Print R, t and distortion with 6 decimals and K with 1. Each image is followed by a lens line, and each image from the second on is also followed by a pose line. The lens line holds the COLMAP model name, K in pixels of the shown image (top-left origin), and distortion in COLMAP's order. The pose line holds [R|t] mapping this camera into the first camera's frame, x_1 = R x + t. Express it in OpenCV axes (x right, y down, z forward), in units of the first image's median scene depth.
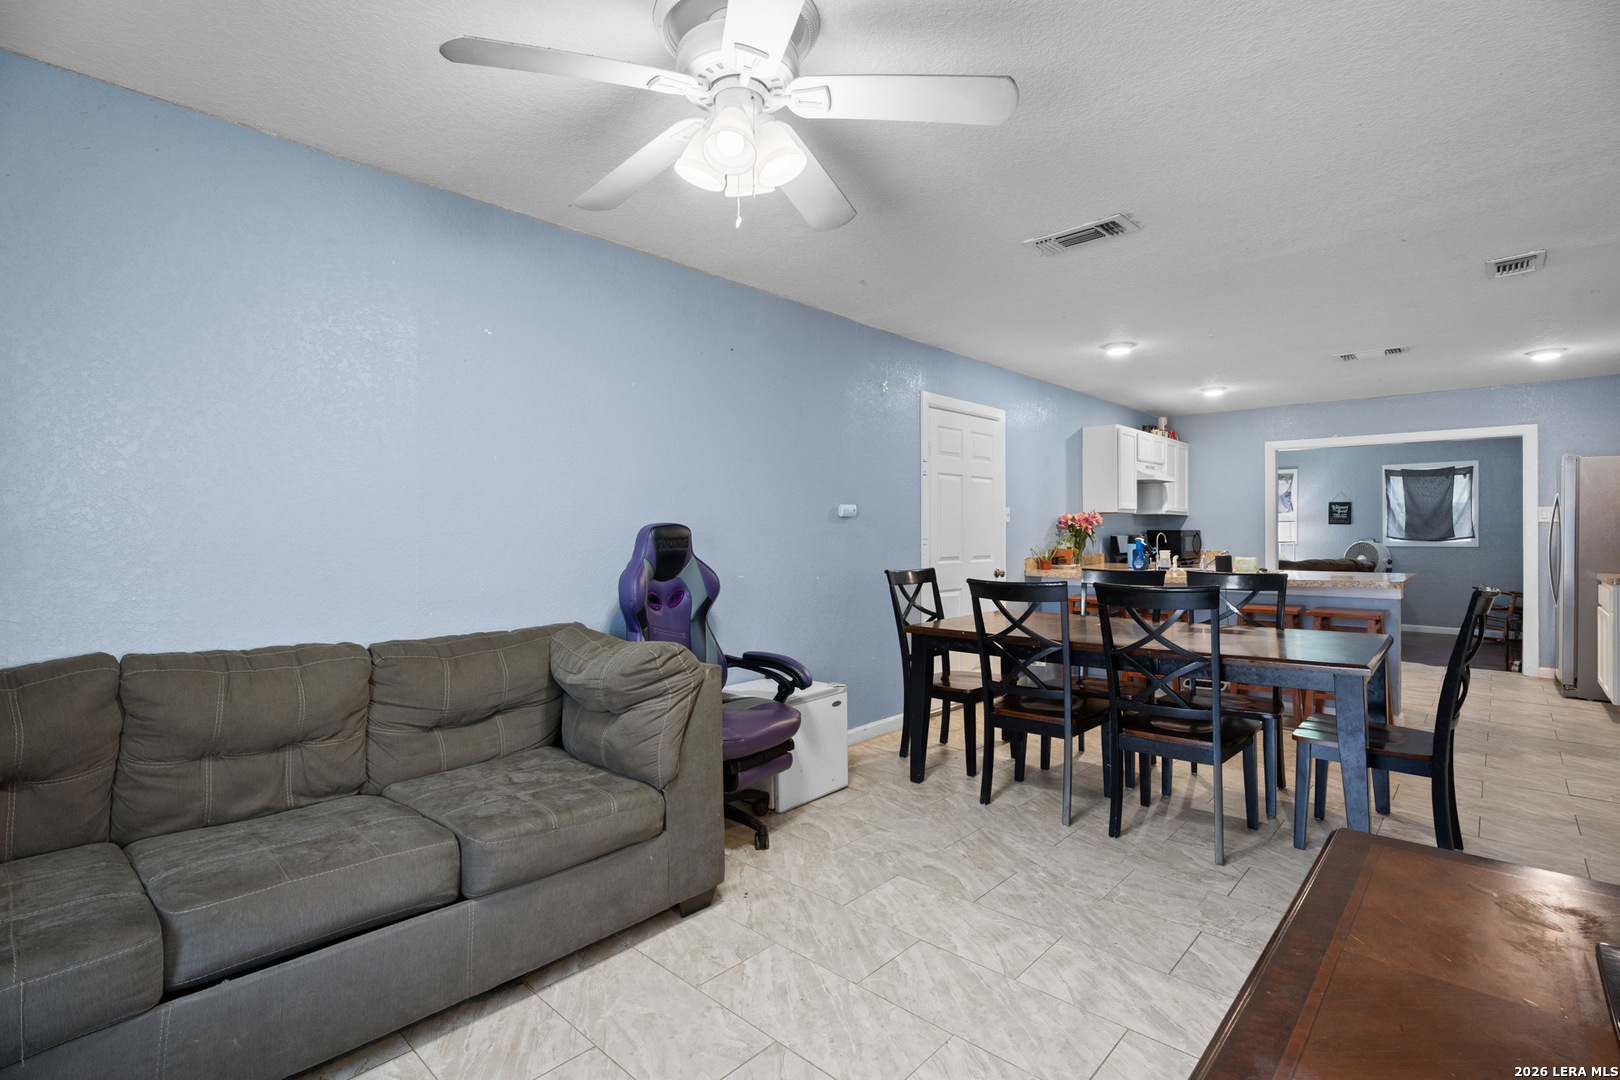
lens RADIAL K [[753.9, 0, 806.2], [0, 753.9, 523.7], [0, 0, 1]] dist [-0.014969, -0.000749]
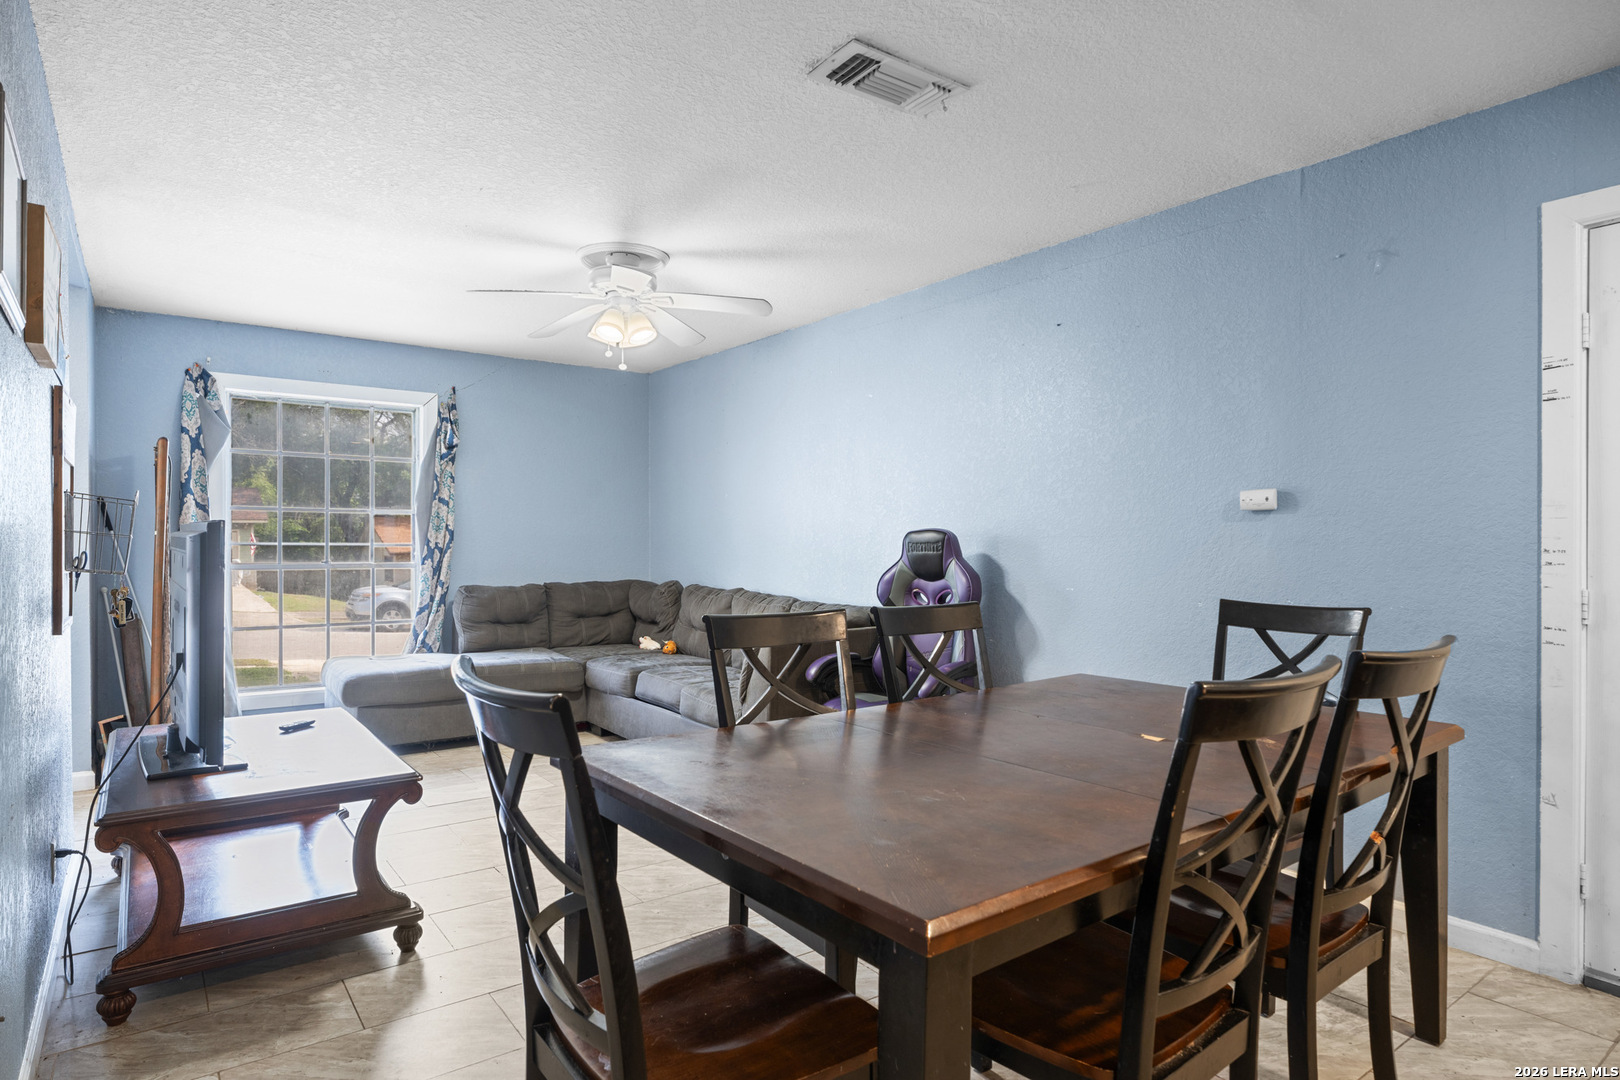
lens RADIAL K [[906.3, 0, 790.3], [0, 906.3, 544.7], [0, 0, 1]] dist [-0.011049, 0.005121]
pose [[-0.200448, 0.007255, -0.979677, 0.382757], [0.012462, 0.999911, 0.004855, 0.003962], [0.979625, -0.011235, -0.200521, 0.352671]]
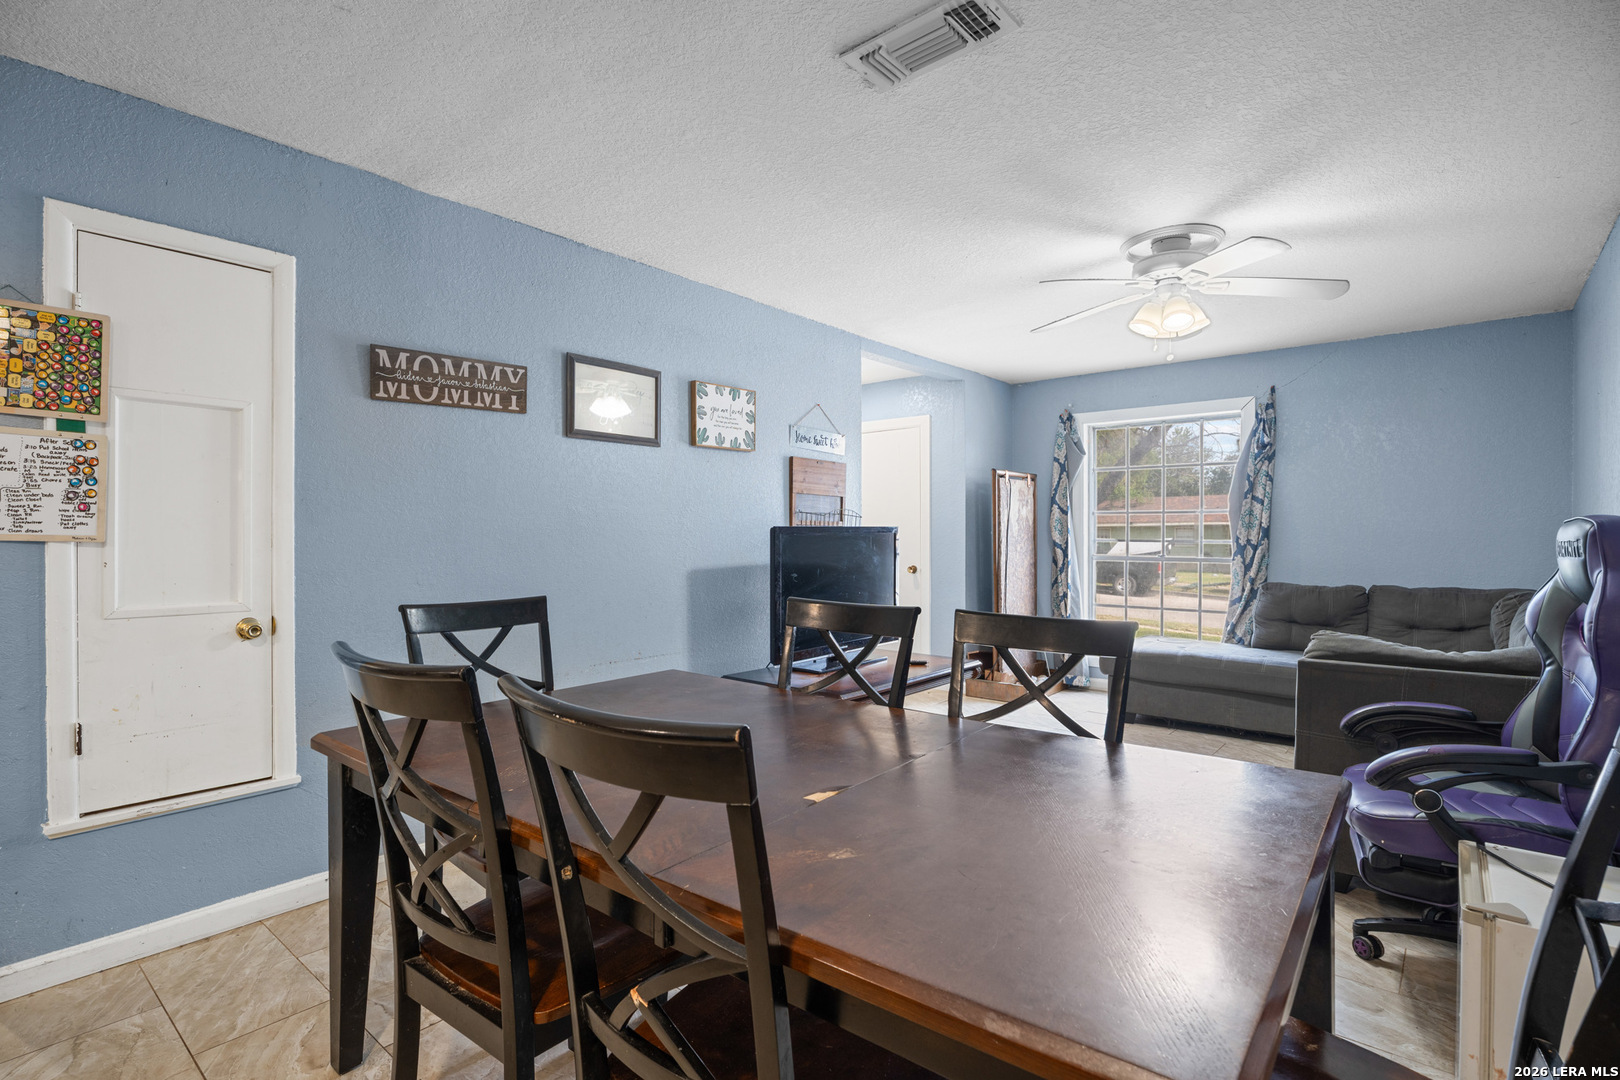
lens RADIAL K [[753.9, 0, 806.4], [0, 753.9, 541.2], [0, 0, 1]] dist [-0.014969, -0.000749]
pose [[-0.999418, 0.003130, -0.033980, 0.147071], [0.003413, 0.999960, -0.008279, 0.007217], [0.033953, -0.008390, -0.999388, 0.523731]]
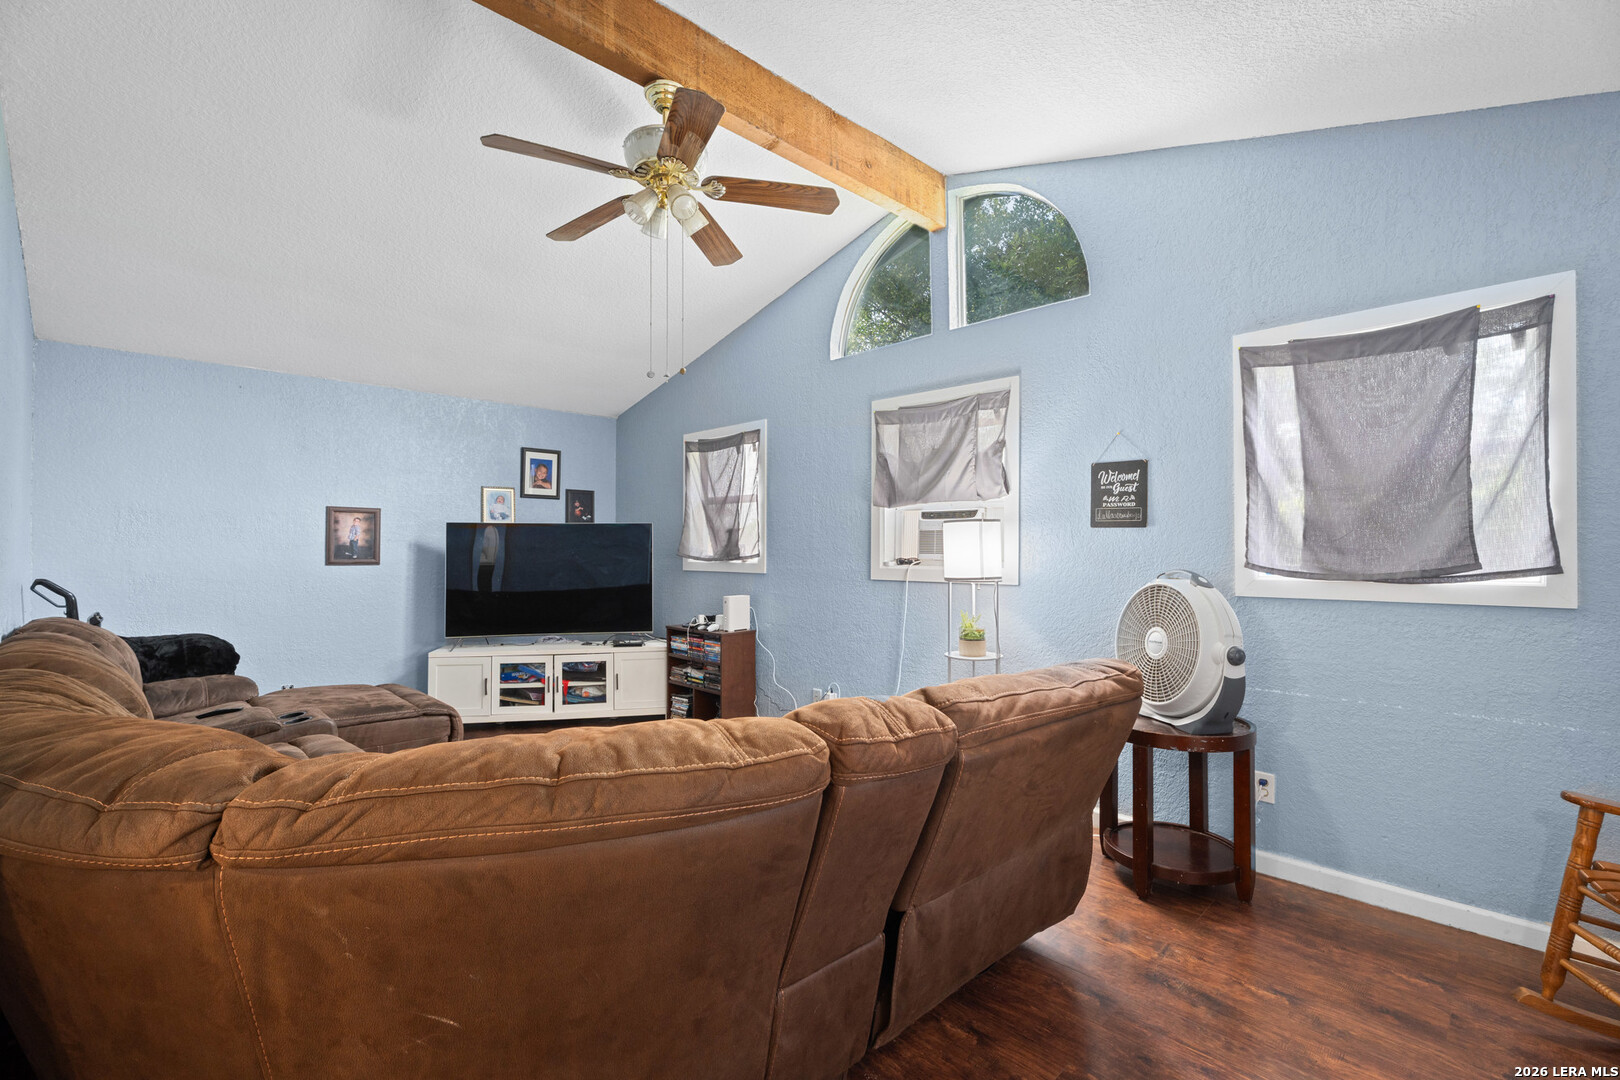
lens RADIAL K [[726.1, 0, 804.4], [0, 726.1, 542.1], [0, 0, 1]] dist [-0.002096, 0.000259]
pose [[0.999521, -0.002552, -0.030838, 0.645616], [0.002631, 0.999993, 0.002526, 0.006949], [0.030832, -0.002606, 0.999521, 0.742789]]
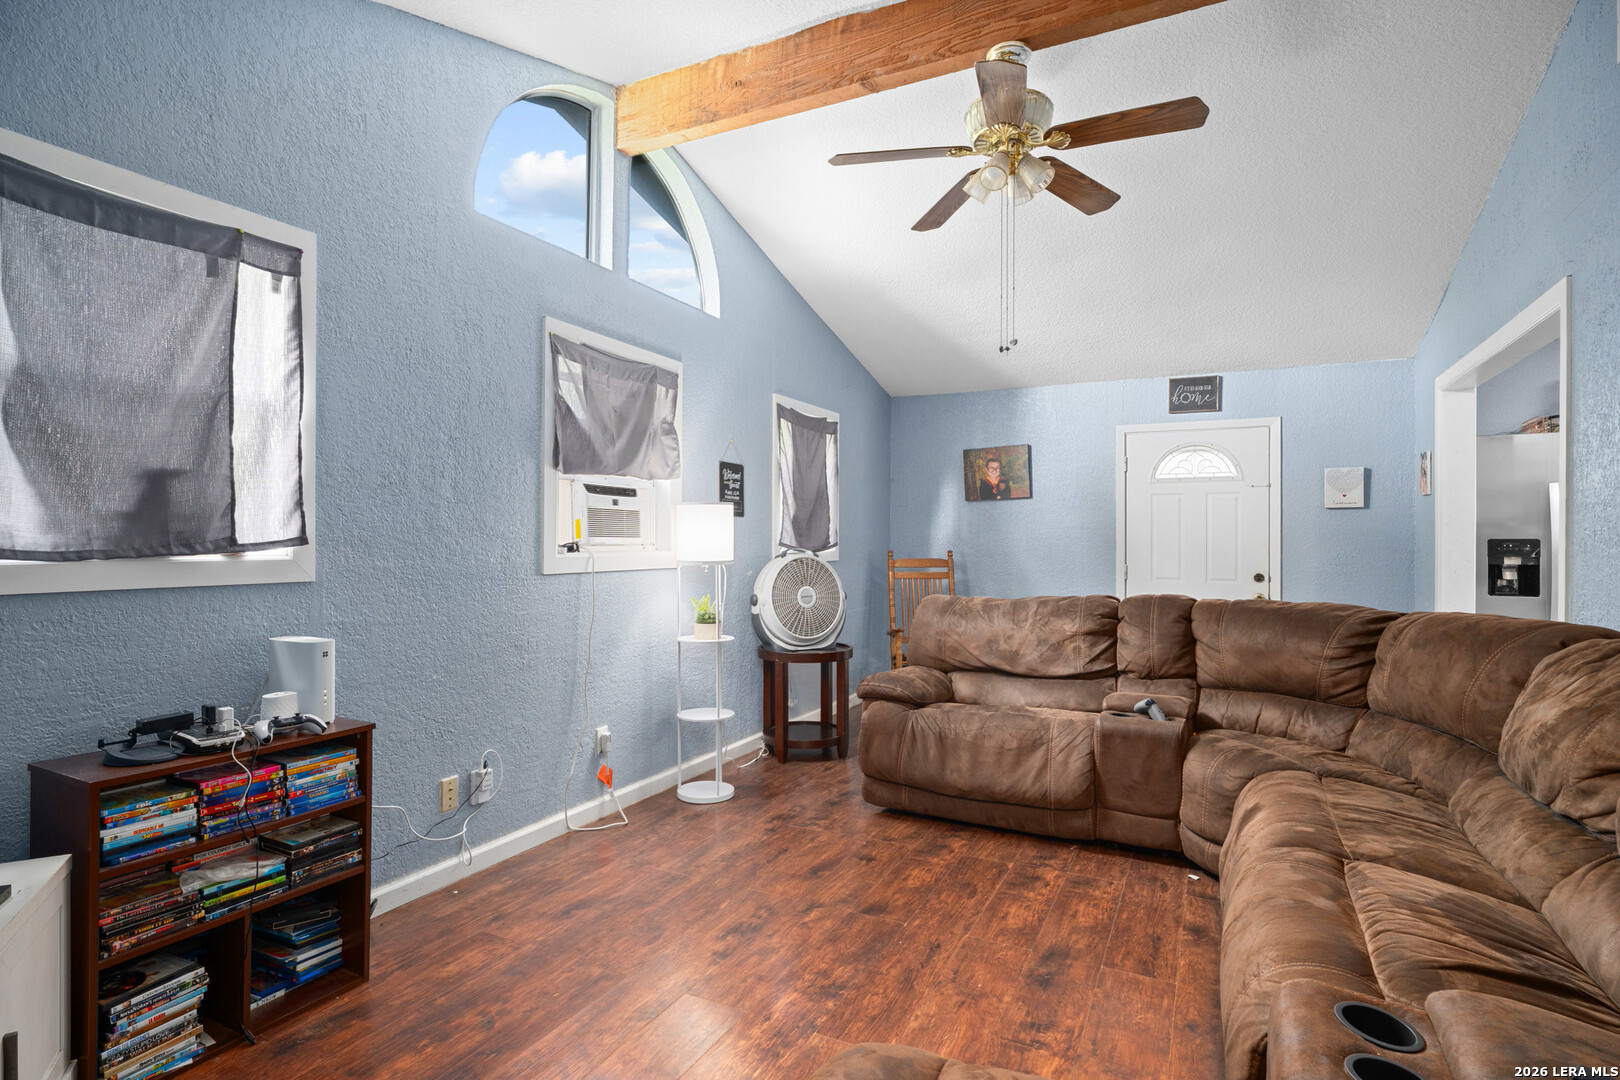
lens RADIAL K [[797.9, 0, 804.2], [0, 797.9, 537.6], [0, 0, 1]] dist [-0.002775, 0.000806]
pose [[-0.274746, 0.003697, 0.961510, 0.301069], [-0.008503, 0.999944, -0.006275, 0.017328], [-0.961479, -0.009900, -0.274699, 1.200779]]
